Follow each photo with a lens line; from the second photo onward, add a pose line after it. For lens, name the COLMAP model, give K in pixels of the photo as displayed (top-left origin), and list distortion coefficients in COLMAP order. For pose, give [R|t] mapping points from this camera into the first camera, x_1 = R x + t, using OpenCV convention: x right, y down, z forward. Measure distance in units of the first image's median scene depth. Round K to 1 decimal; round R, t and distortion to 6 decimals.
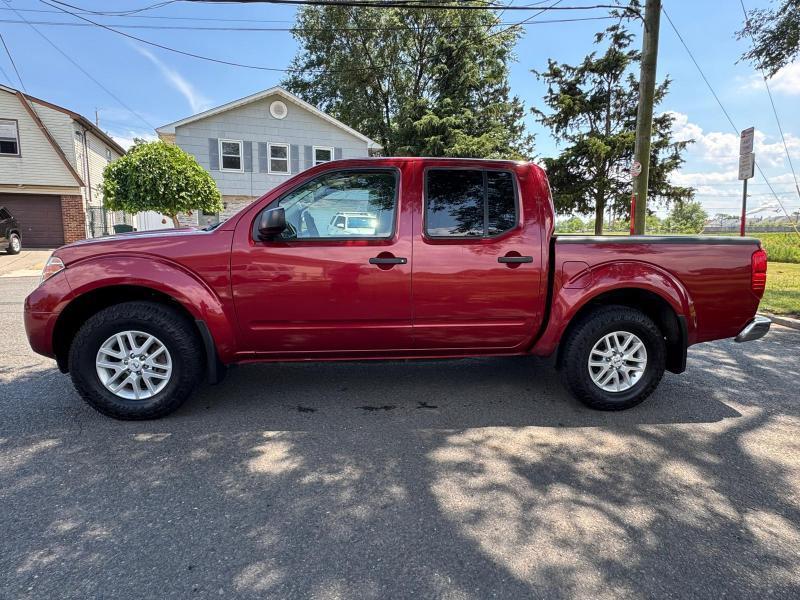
lens RADIAL K [[447.0, 0, 400.0], [0, 447.0, 300.0], [0, 0, 1]] dist [-0.004968, -0.001389]
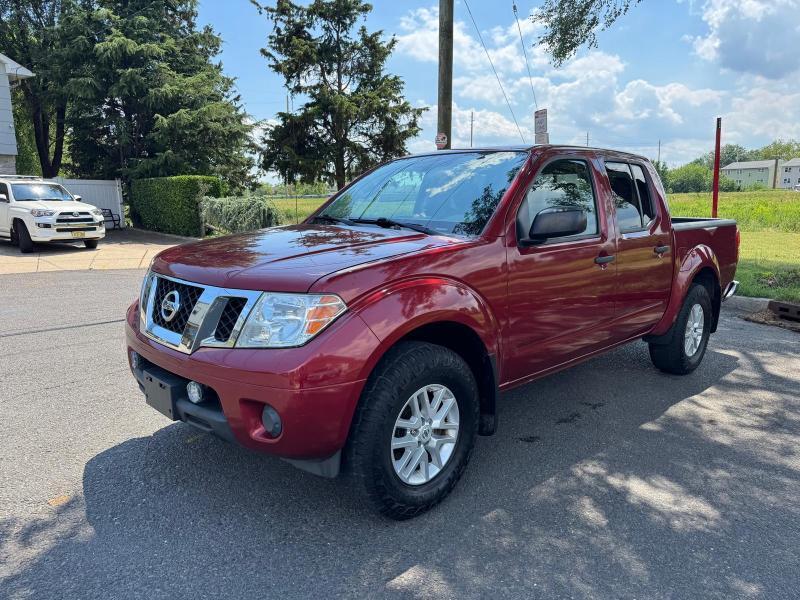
lens RADIAL K [[567.3, 0, 400.0], [0, 567.3, 300.0], [0, 0, 1]] dist [0.005366, -0.001207]
pose [[0.792651, -0.115711, 0.598595, -0.167509], [0.100907, 0.993182, 0.058366, -0.017814], [-0.601267, 0.014139, 0.798923, 0.044926]]
